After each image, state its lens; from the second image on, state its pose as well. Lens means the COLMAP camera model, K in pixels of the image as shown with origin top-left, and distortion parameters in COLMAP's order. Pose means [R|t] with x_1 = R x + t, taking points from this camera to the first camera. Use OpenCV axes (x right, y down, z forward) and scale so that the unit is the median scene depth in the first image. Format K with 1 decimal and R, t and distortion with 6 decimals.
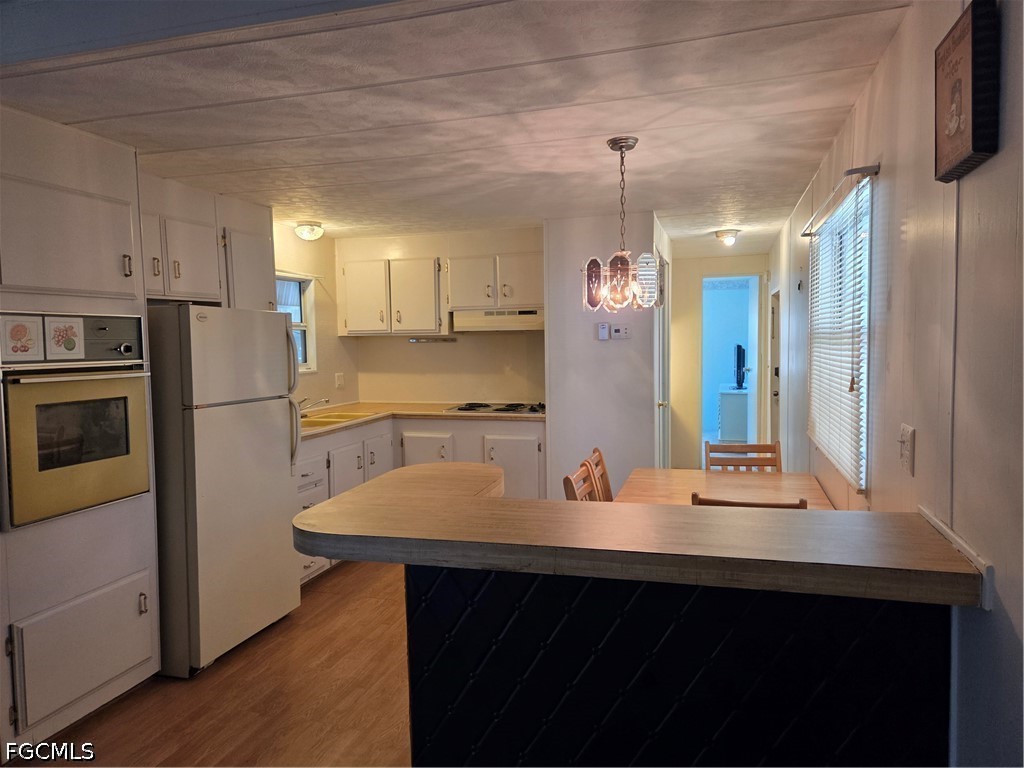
lens RADIAL K [[691.8, 0, 517.5], [0, 691.8, 381.4], [0, 0, 1]] dist [0.061899, -0.046542]
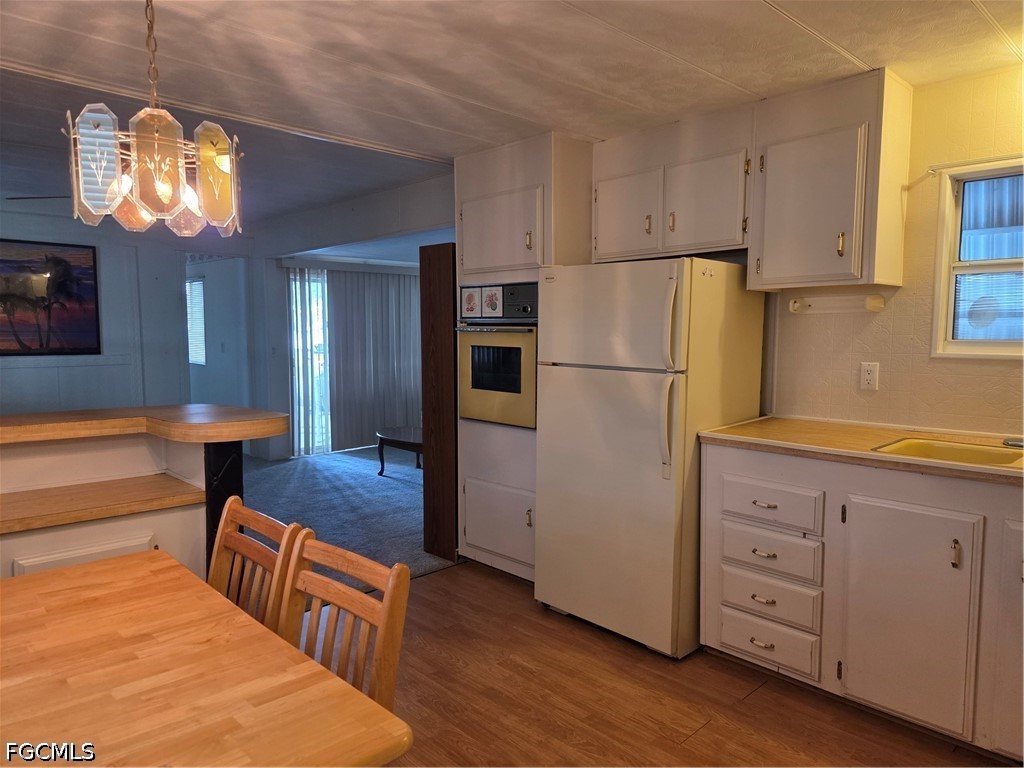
lens RADIAL K [[691.8, 0, 503.3], [0, 691.8, 382.9], [0, 0, 1]] dist [0.061899, -0.046542]
pose [[-0.503430, 0.089016, -0.859439, 0.340313], [-0.042022, 0.990979, 0.127255, -0.046338], [0.863014, 0.100179, -0.495148, 1.030057]]
